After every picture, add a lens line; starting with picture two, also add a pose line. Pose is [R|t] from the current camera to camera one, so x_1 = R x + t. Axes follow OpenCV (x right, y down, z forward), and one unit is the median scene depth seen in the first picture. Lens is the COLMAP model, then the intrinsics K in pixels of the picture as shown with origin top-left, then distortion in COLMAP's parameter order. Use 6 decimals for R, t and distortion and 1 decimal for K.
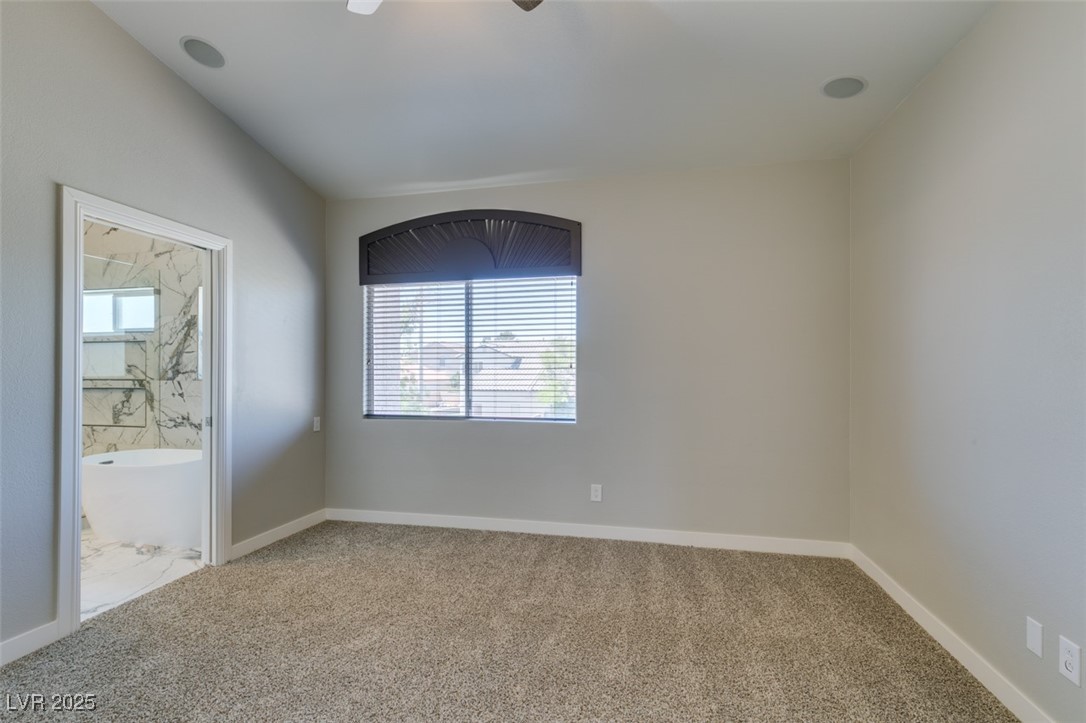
lens RADIAL K [[483.9, 0, 544.4], [0, 483.9, 366.8], [0, 0, 1]] dist [0.003777, 0.000412]
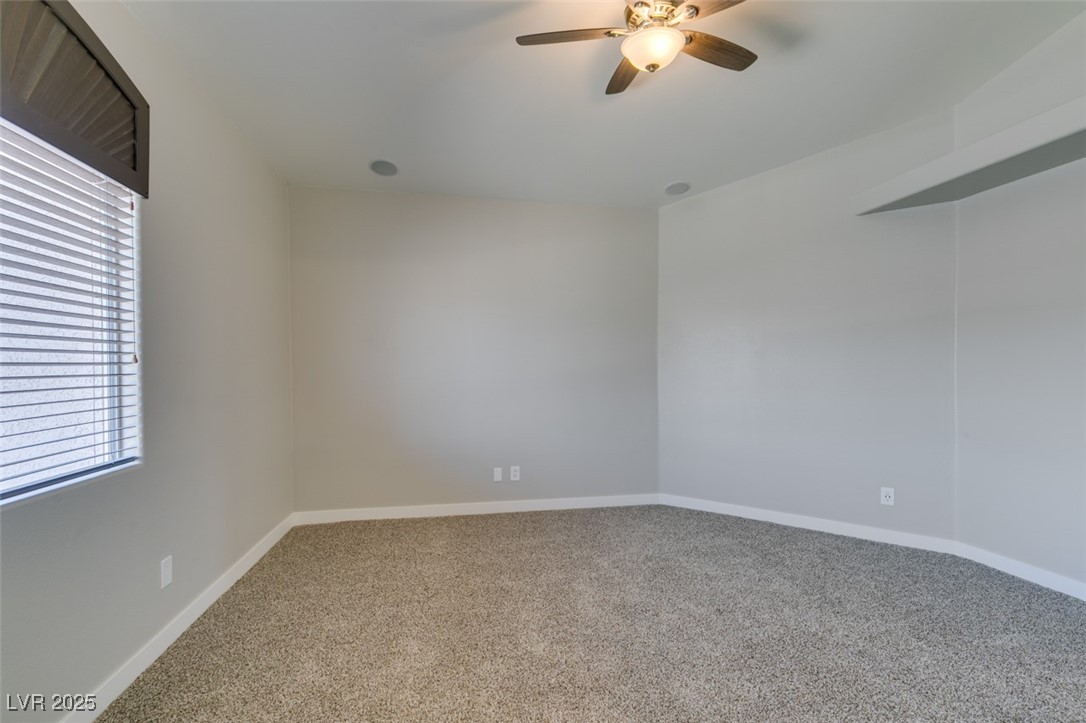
lens RADIAL K [[483.9, 0, 544.4], [0, 483.9, 366.8], [0, 0, 1]] dist [0.003777, 0.000412]
pose [[-0.382040, -0.000581, 0.924146, -0.621565], [-0.012317, 0.999914, -0.004463, 0.004825], [-0.924064, -0.013088, -0.382015, 0.783400]]
